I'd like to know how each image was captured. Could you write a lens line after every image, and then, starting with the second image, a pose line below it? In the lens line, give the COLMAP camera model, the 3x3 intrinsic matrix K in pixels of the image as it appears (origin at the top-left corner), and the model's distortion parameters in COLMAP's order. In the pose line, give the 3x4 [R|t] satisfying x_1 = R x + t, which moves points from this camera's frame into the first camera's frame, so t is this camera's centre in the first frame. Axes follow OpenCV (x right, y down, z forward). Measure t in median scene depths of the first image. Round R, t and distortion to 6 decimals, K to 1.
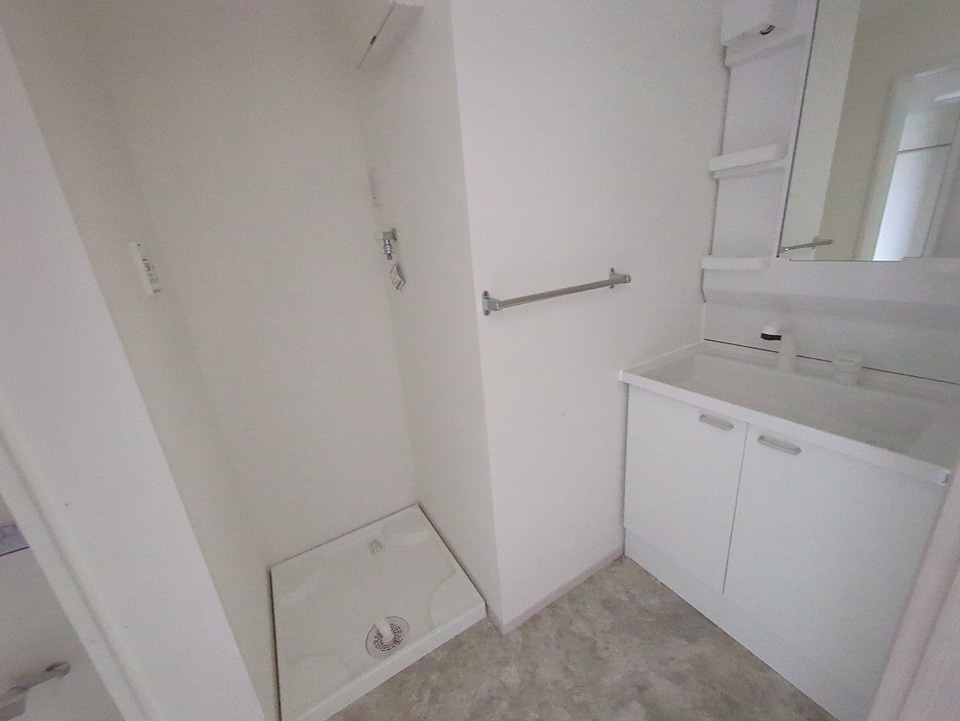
lens RADIAL K [[379.0, 0, 481.3], [0, 379.0, 361.3], [0, 0, 1]] dist [-0.001116, 0.000323]
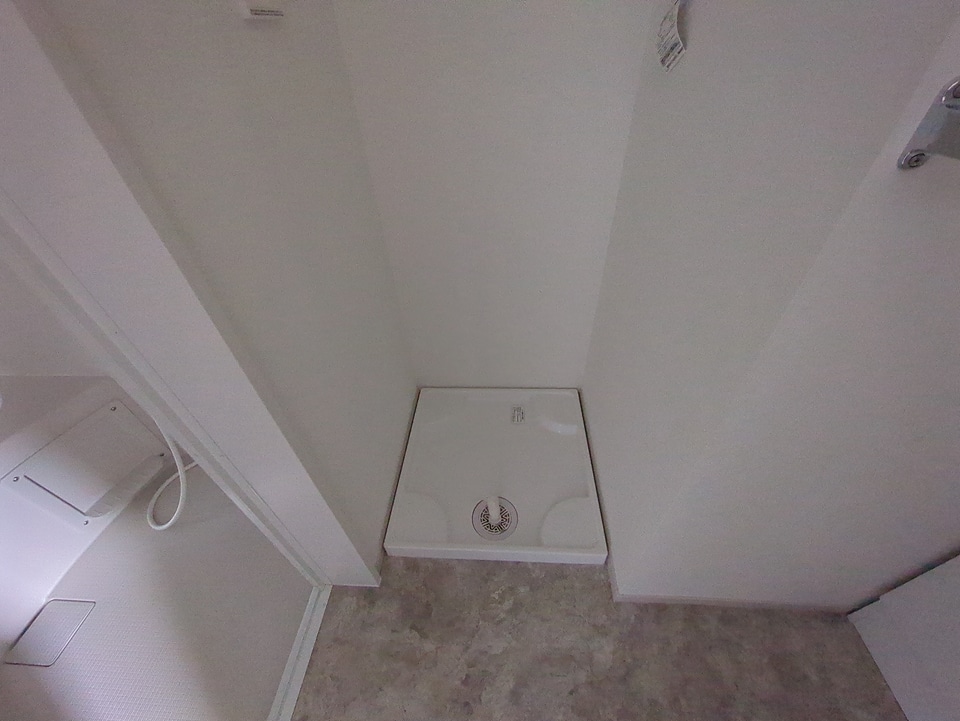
lens RADIAL K [[379.0, 0, 481.2], [0, 379.0, 360.9], [0, 0, 1]] dist [-0.001116, 0.000323]
pose [[0.829420, 0.404780, -0.384988, -0.073884], [-0.194399, 0.855239, 0.480391, -0.050291], [0.523710, -0.323605, 0.788041, 0.384786]]
